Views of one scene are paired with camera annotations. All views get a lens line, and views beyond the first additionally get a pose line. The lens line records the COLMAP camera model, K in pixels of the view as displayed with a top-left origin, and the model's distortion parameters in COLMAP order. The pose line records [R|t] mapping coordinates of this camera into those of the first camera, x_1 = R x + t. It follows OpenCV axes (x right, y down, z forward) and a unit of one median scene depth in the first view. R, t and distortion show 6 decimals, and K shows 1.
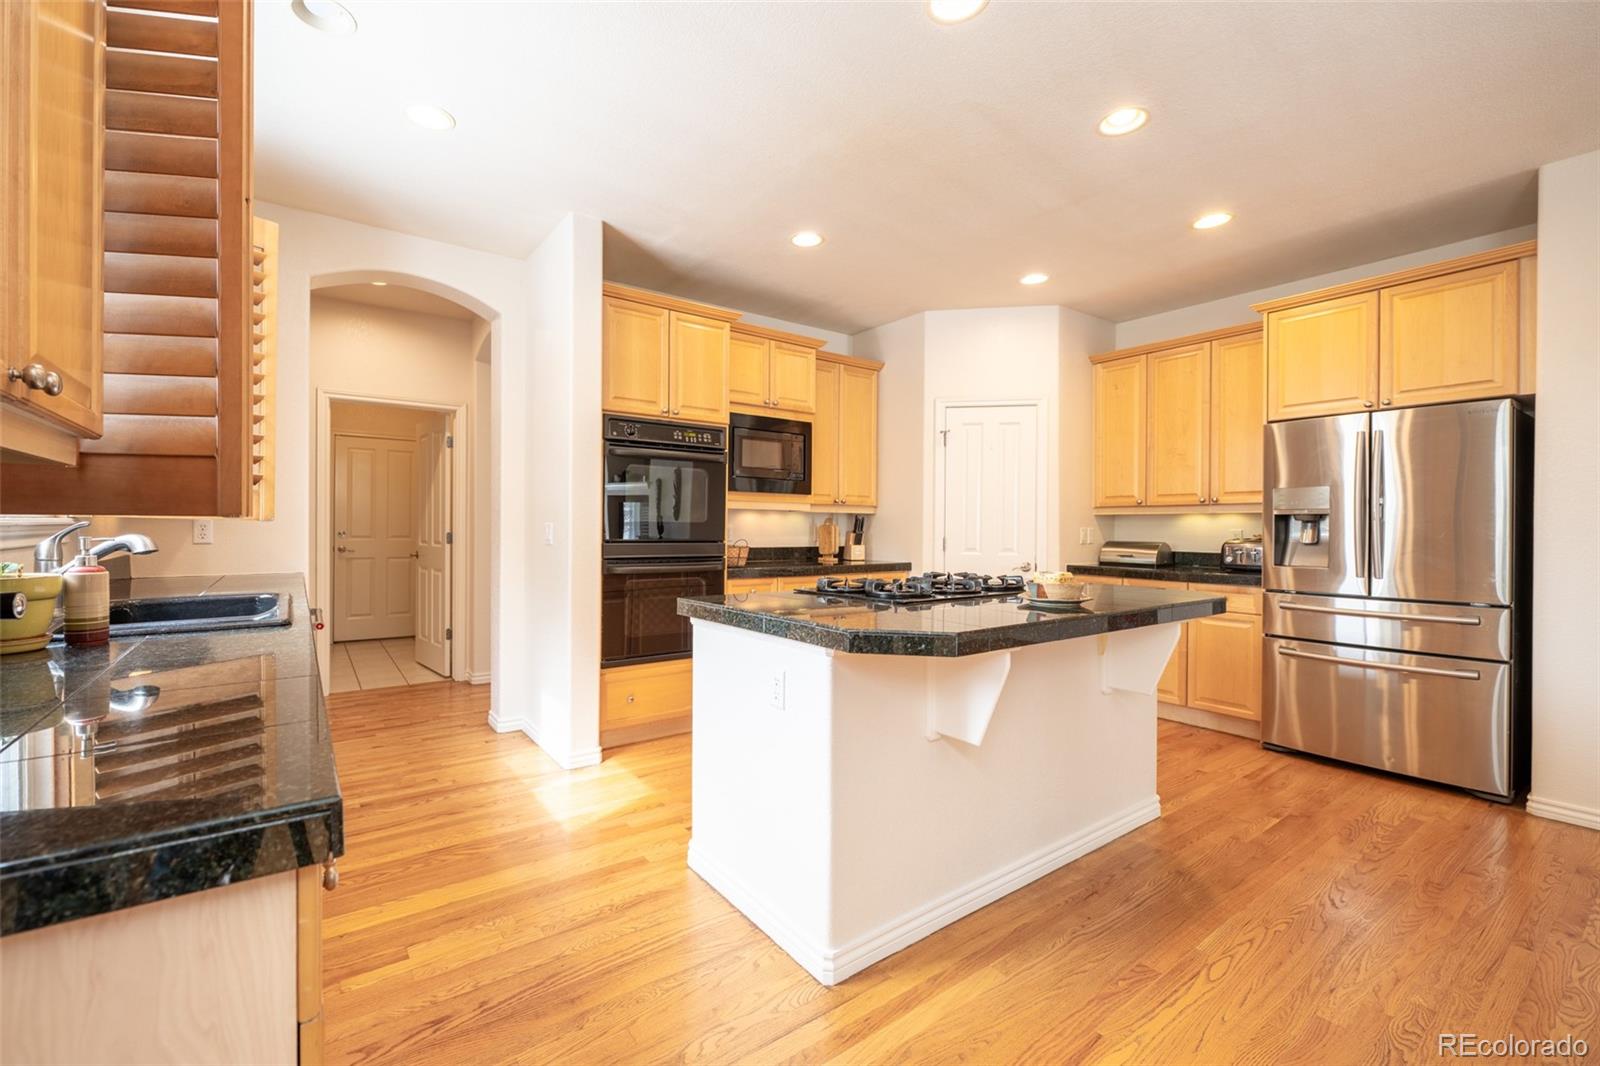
lens RADIAL K [[656.8, 0, 798.2], [0, 656.8, 533.6], [0, 0, 1]] dist [-0.000957, -0.000127]
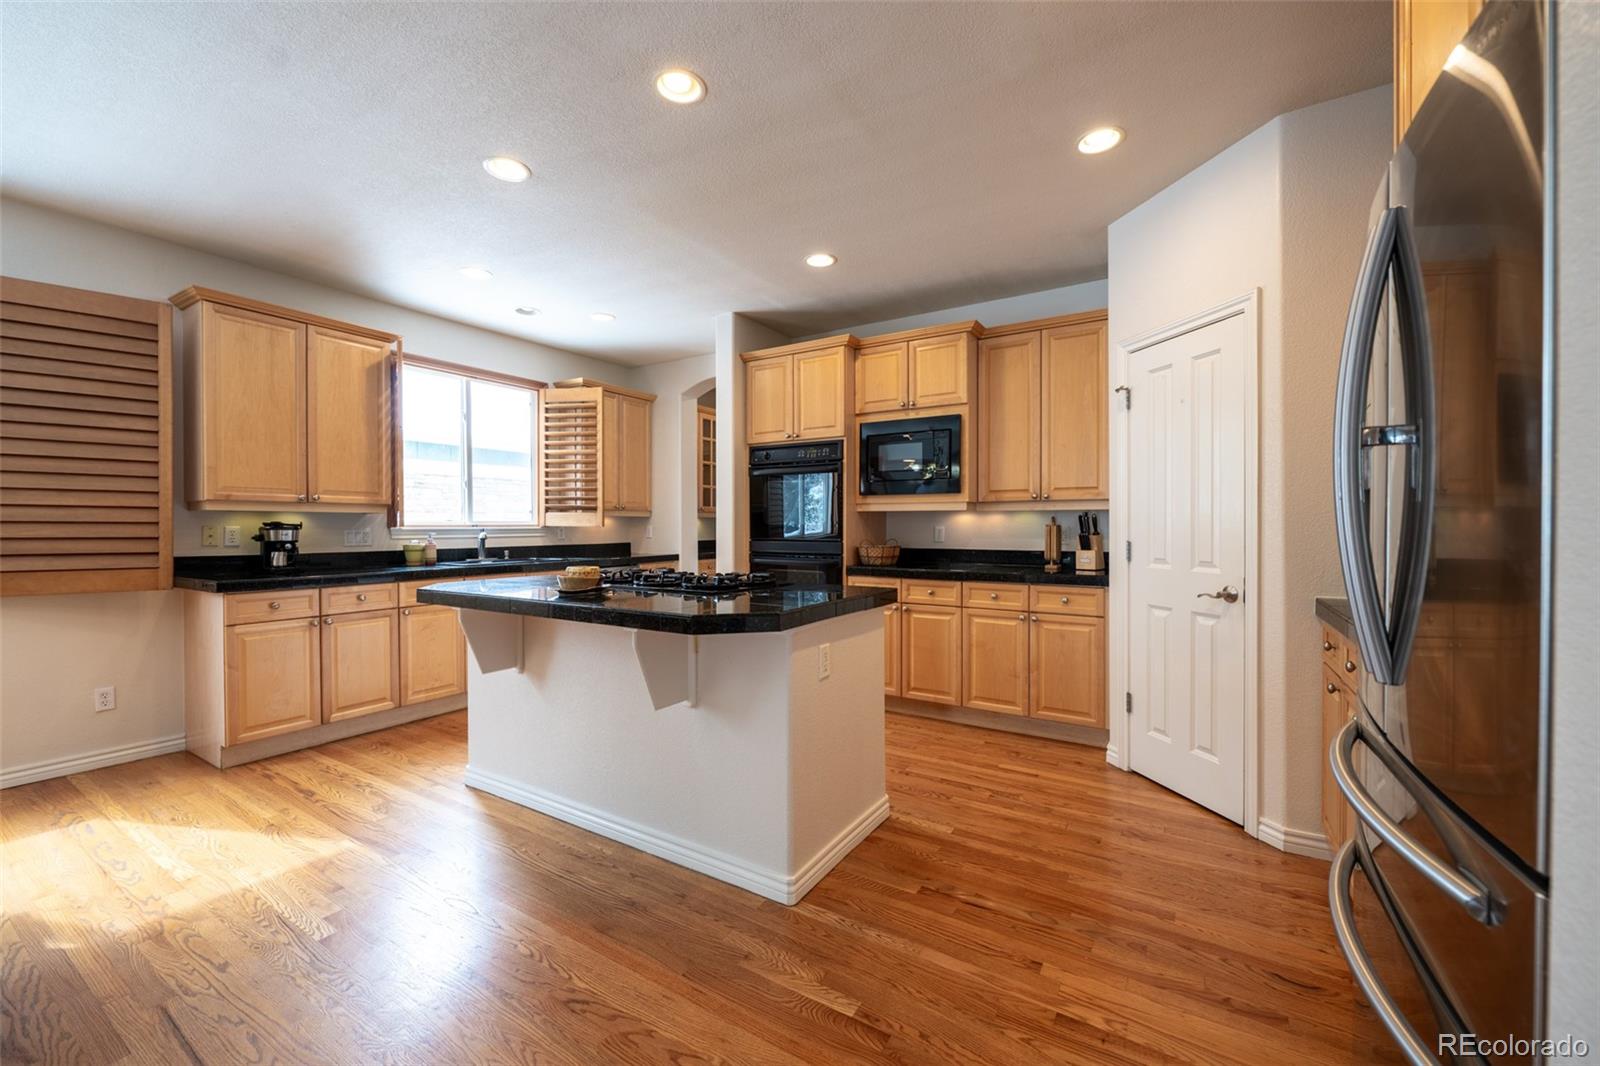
lens RADIAL K [[656.8, 0, 802.6], [0, 656.8, 532.8], [0, 0, 1]] dist [-0.000957, -0.000127]
pose [[0.367535, -0.000004, -0.930010, 0.905631], [-0.005849, 0.999980, -0.002315, 0.000495], [0.929991, 0.006291, 0.367527, 0.525651]]
